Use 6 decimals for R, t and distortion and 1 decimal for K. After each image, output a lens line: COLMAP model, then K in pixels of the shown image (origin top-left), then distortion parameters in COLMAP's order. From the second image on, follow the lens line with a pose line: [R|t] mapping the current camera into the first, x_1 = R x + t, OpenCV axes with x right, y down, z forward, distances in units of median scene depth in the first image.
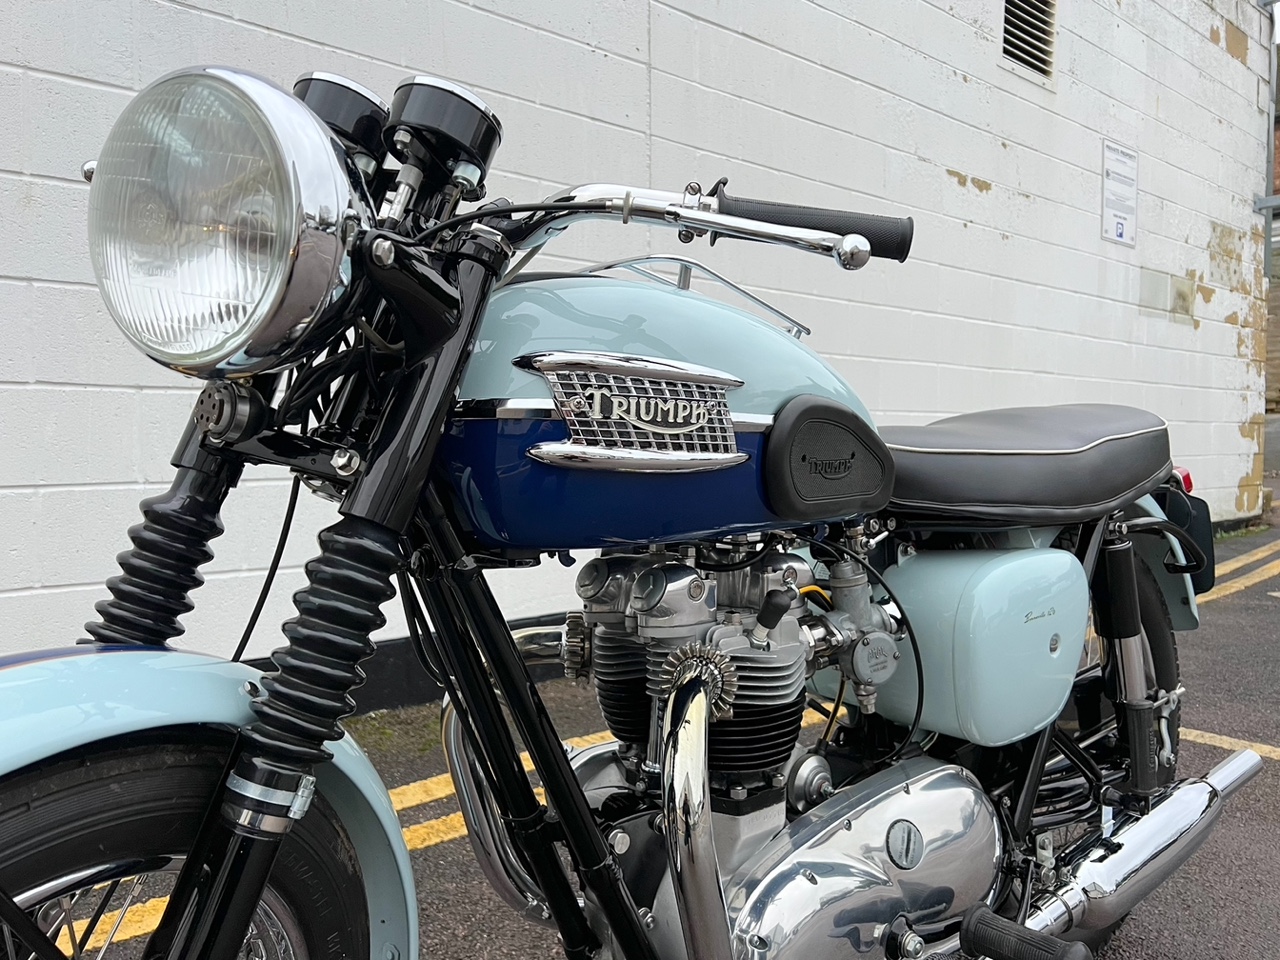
lens RADIAL K [[986.0, 0, 633.5], [0, 986.0, 480.7], [0, 0, 1]] dist [0.043410, -0.059452]
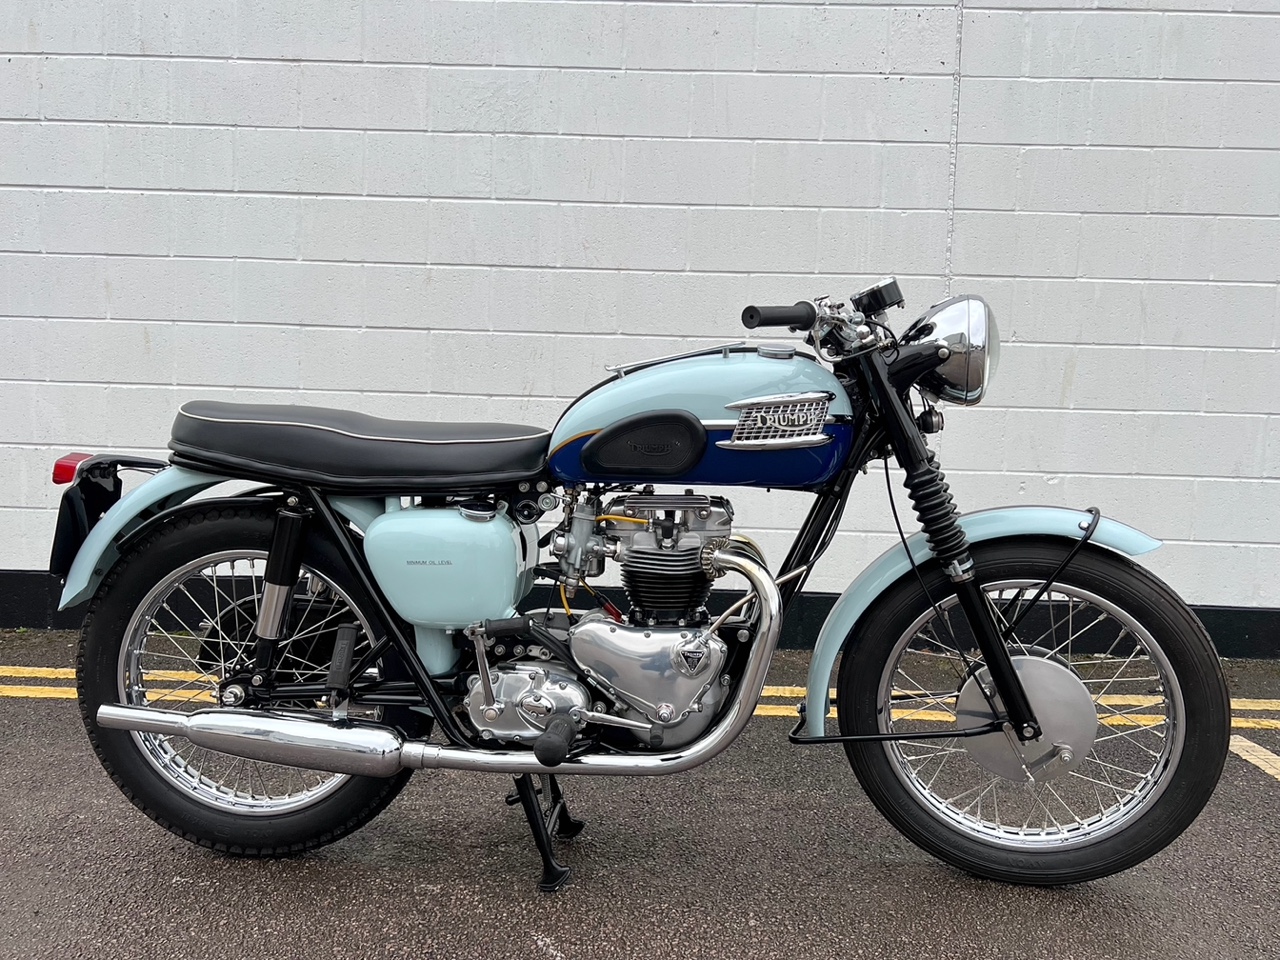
lens RADIAL K [[1025.8, 0, 635.8], [0, 1025.8, 499.7], [0, 0, 1]] dist [0.062187, -0.067868]
pose [[0.737442, 0.065859, -0.672191, 0.756391], [-0.055684, 0.997775, 0.036669, -0.003741], [0.673111, 0.010389, 0.739469, -0.014925]]
